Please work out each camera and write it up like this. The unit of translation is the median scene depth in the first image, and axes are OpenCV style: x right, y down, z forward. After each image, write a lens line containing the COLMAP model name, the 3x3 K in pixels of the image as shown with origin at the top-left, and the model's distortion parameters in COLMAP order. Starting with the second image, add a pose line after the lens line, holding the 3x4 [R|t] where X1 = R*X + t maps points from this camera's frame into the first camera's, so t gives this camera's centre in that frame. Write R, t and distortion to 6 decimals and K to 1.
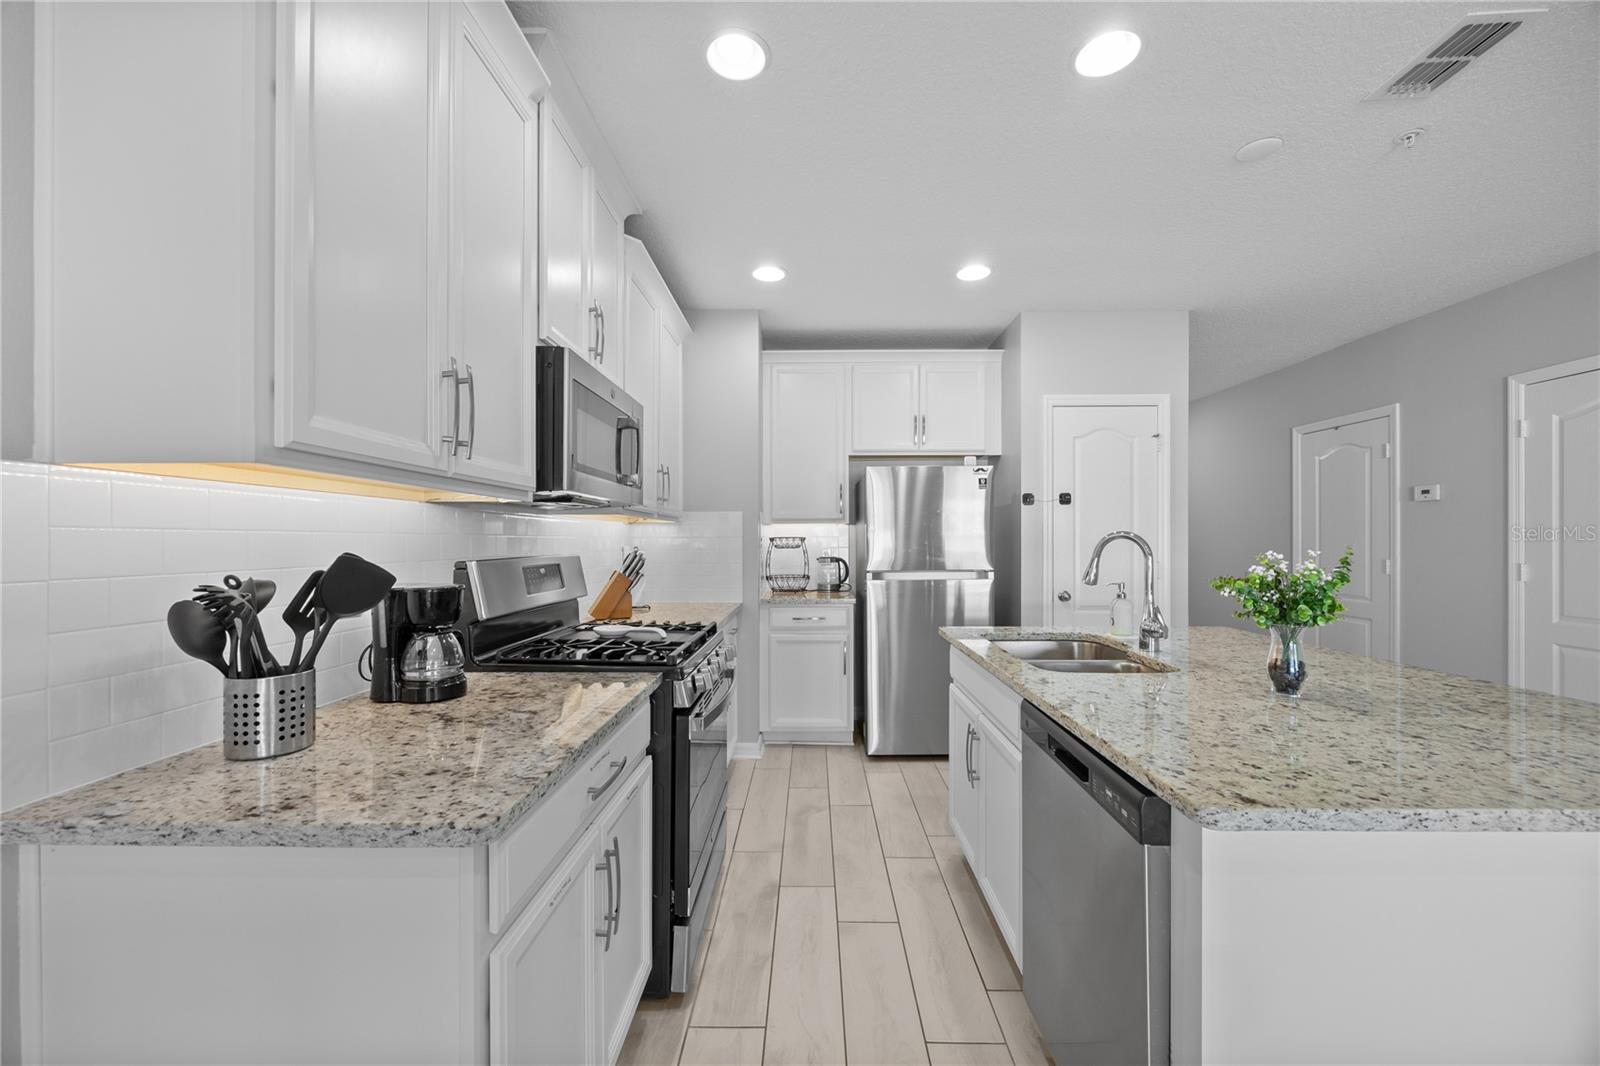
lens RADIAL K [[613.0, 0, 803.1], [0, 613.0, 544.8], [0, 0, 1]] dist [-0.000493, 0.000022]
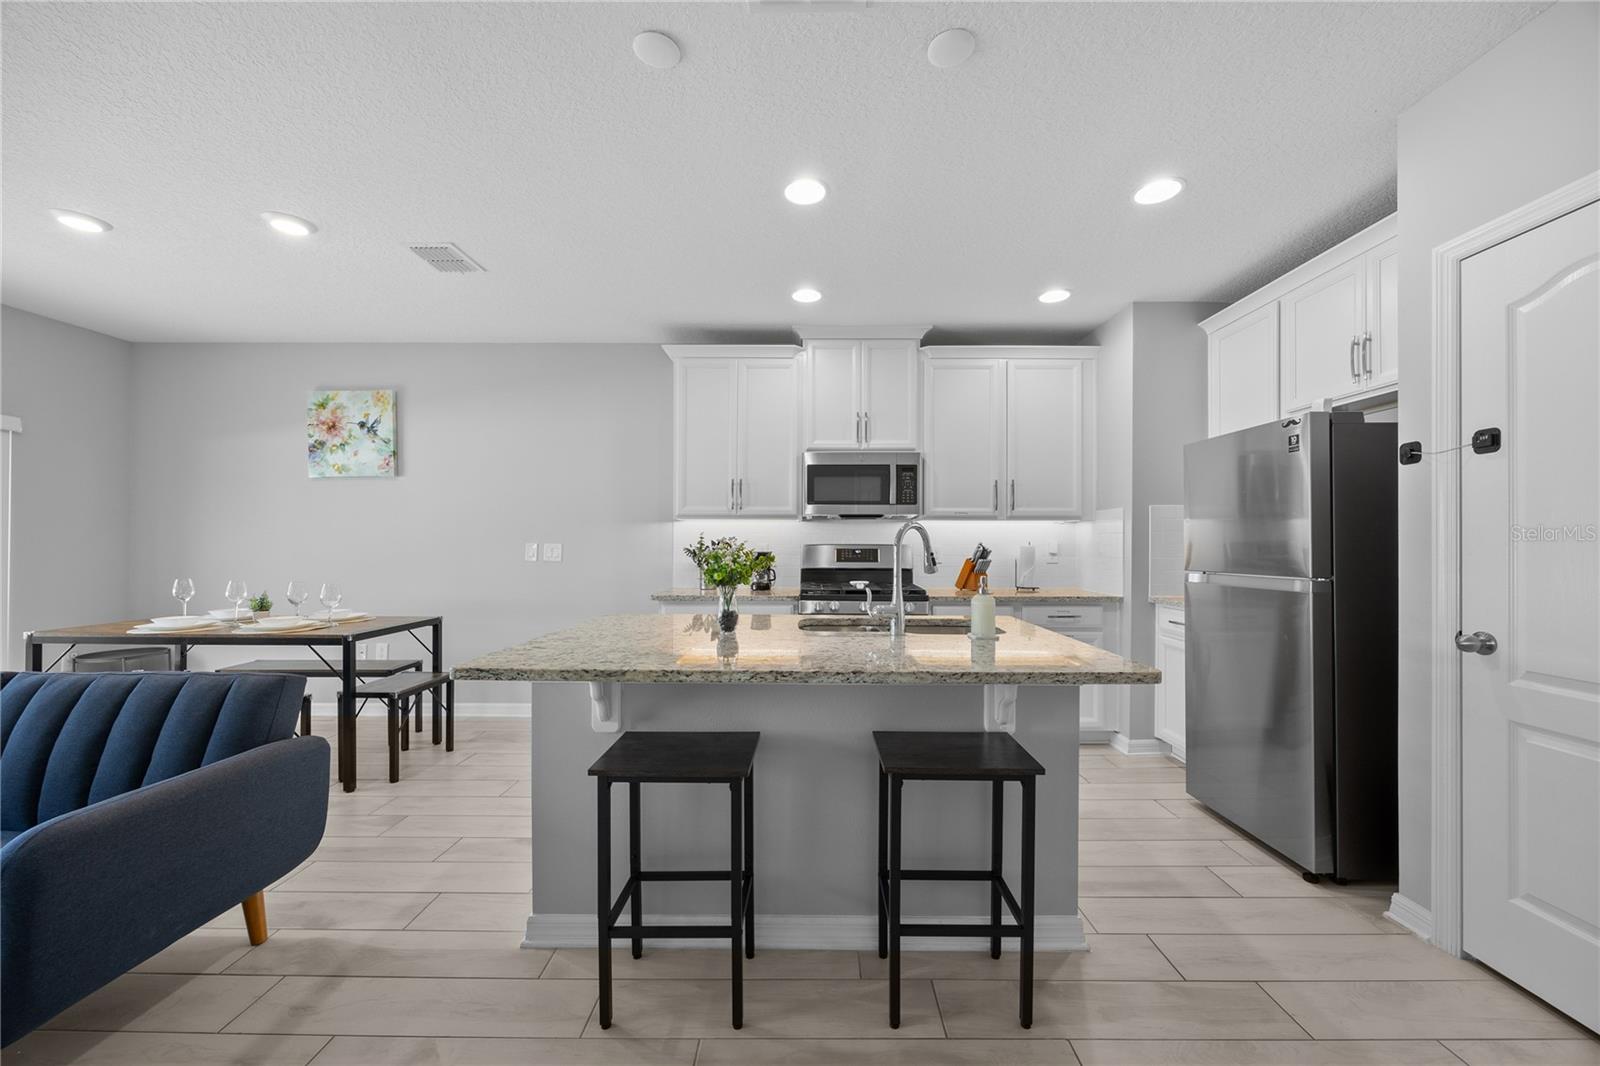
lens RADIAL K [[613.0, 0, 803.1], [0, 613.0, 544.8], [0, 0, 1]] dist [-0.000493, 0.000022]
pose [[0.007951, 0.003833, -0.999961, 0.888986], [-0.008020, 0.999961, 0.003769, 0.008380], [0.999936, 0.007989, 0.007982, 0.453326]]
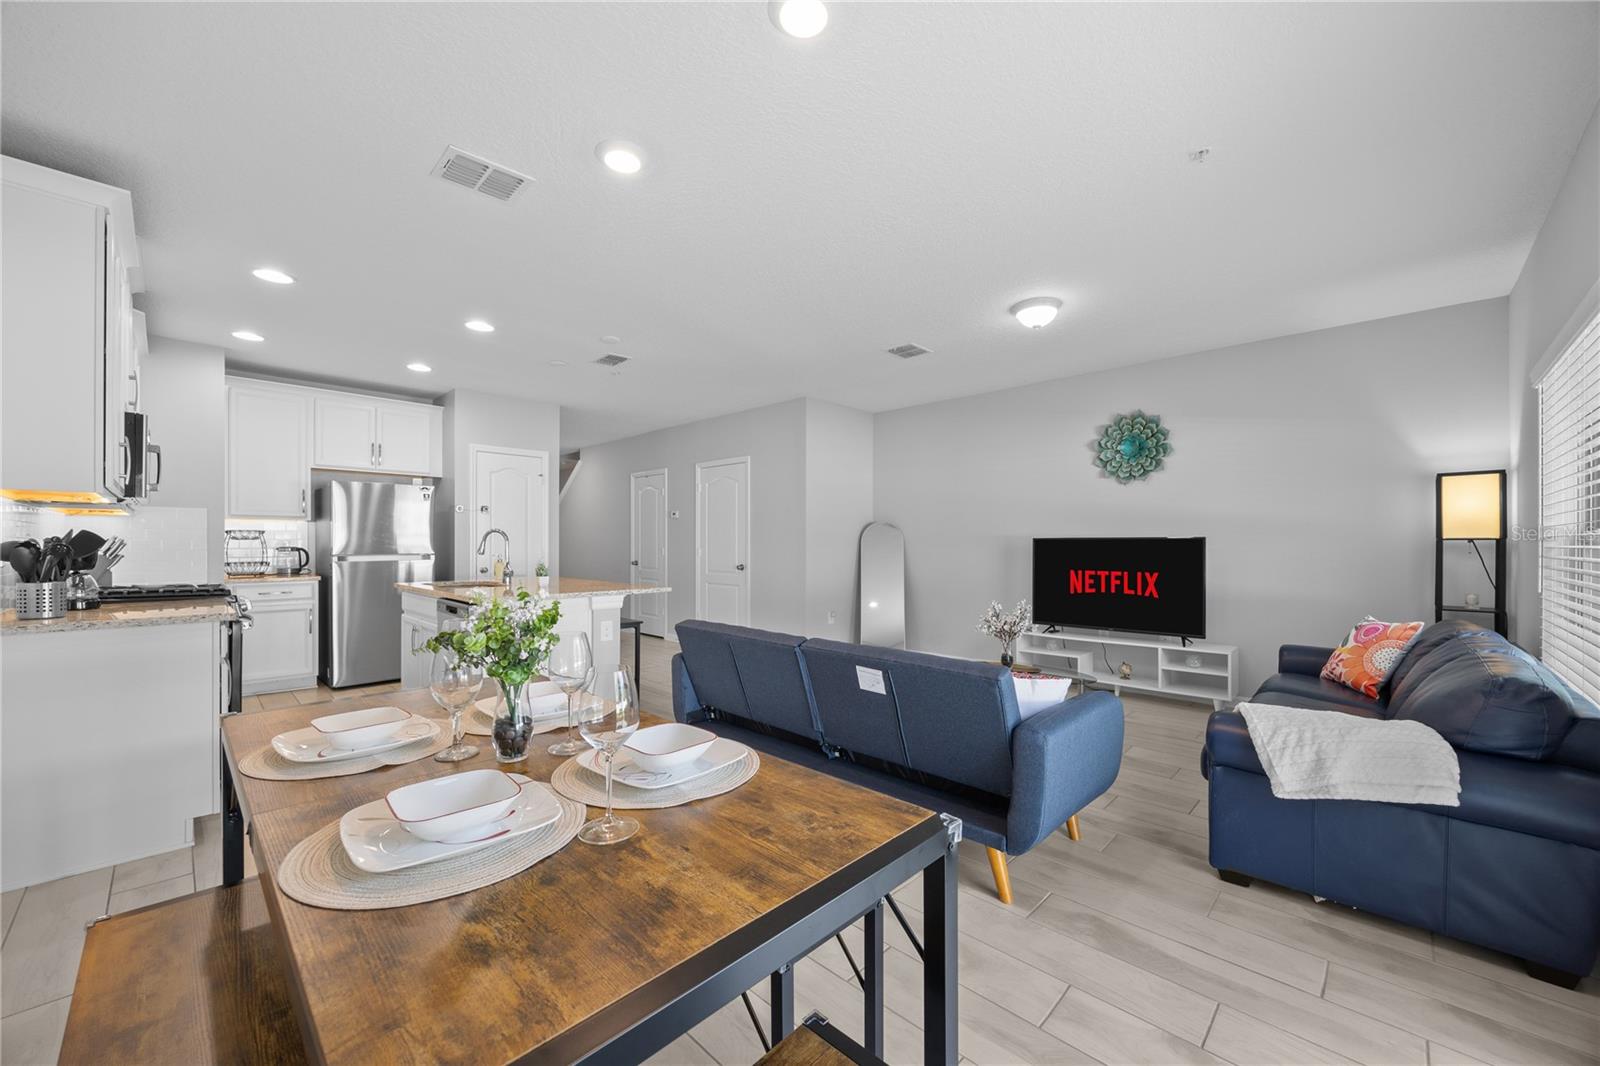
lens RADIAL K [[613.0, 0, 803.1], [0, 613.0, 544.8], [0, 0, 1]] dist [-0.000493, 0.000022]
pose [[0.685398, 0.003142, 0.728162, -0.172503], [0.000051, 0.999990, -0.004364, 0.024688], [-0.728169, 0.003028, 0.685391, -0.714764]]
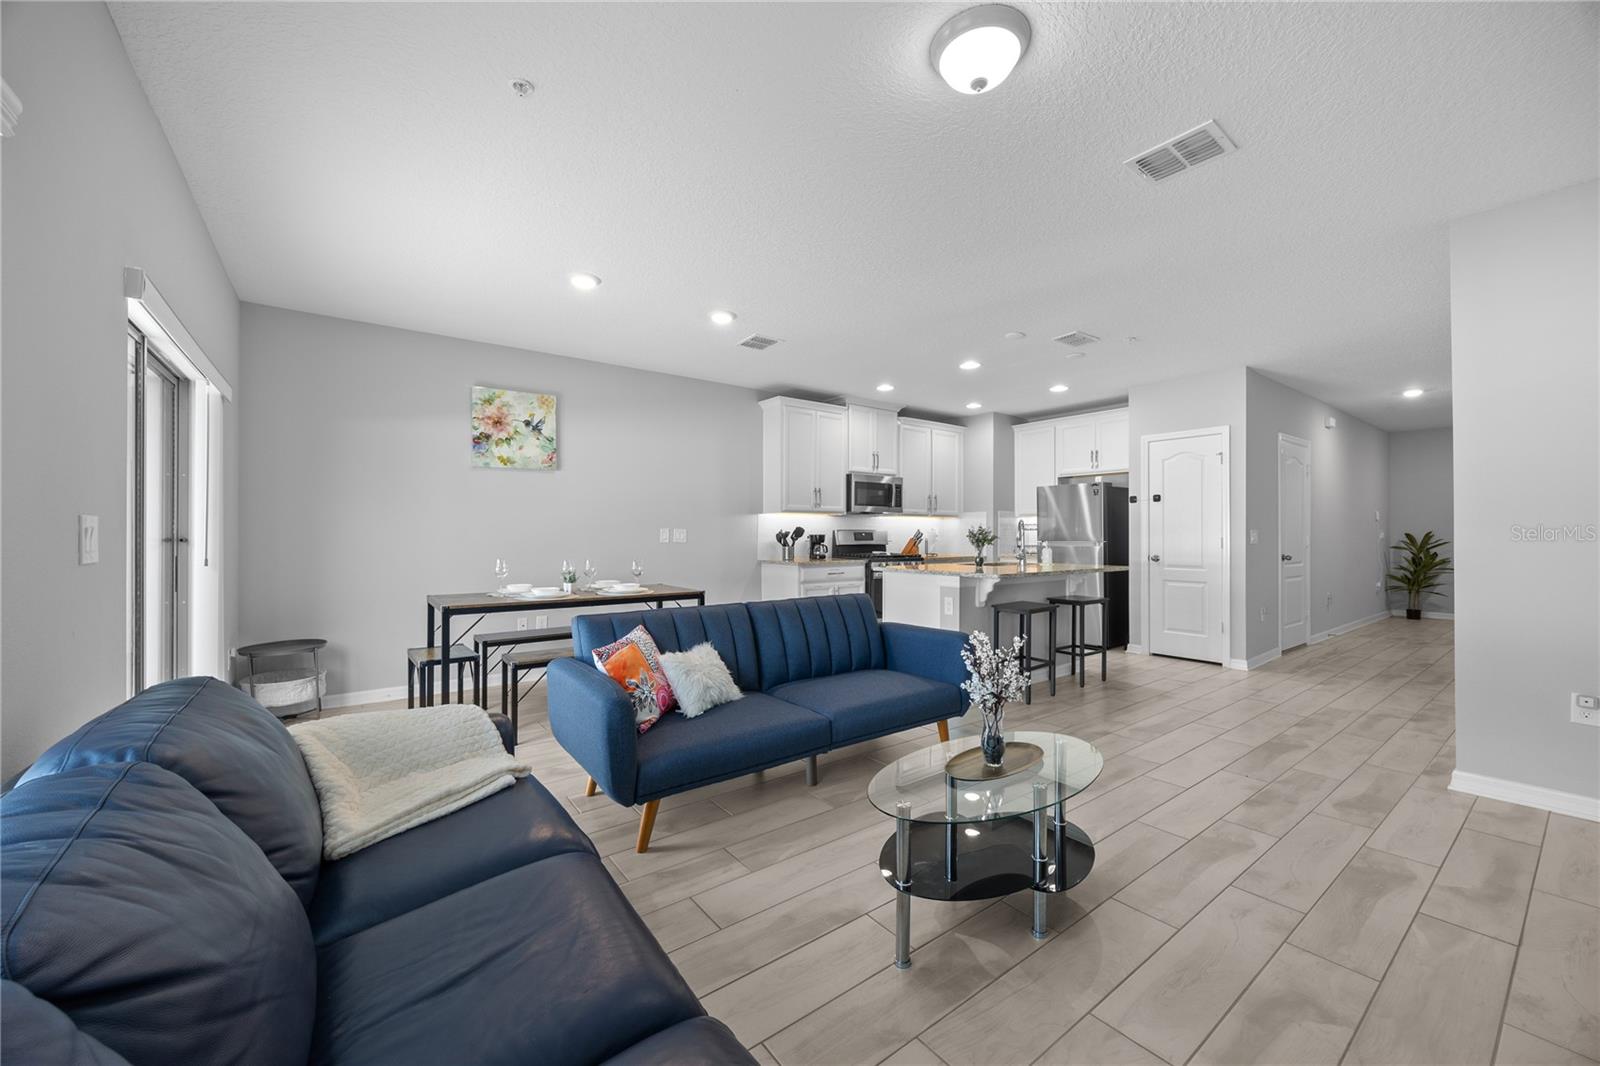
lens RADIAL K [[613.2, 0, 801.5], [0, 613.2, 532.6], [0, 0, 1]] dist [0.000288, 0.000022]
pose [[0.610283, 0.001026, -0.792183, 1.119863], [-0.006591, 0.999971, -0.003782, 0.027540], [0.792156, 0.007529, 0.610272, -0.721029]]
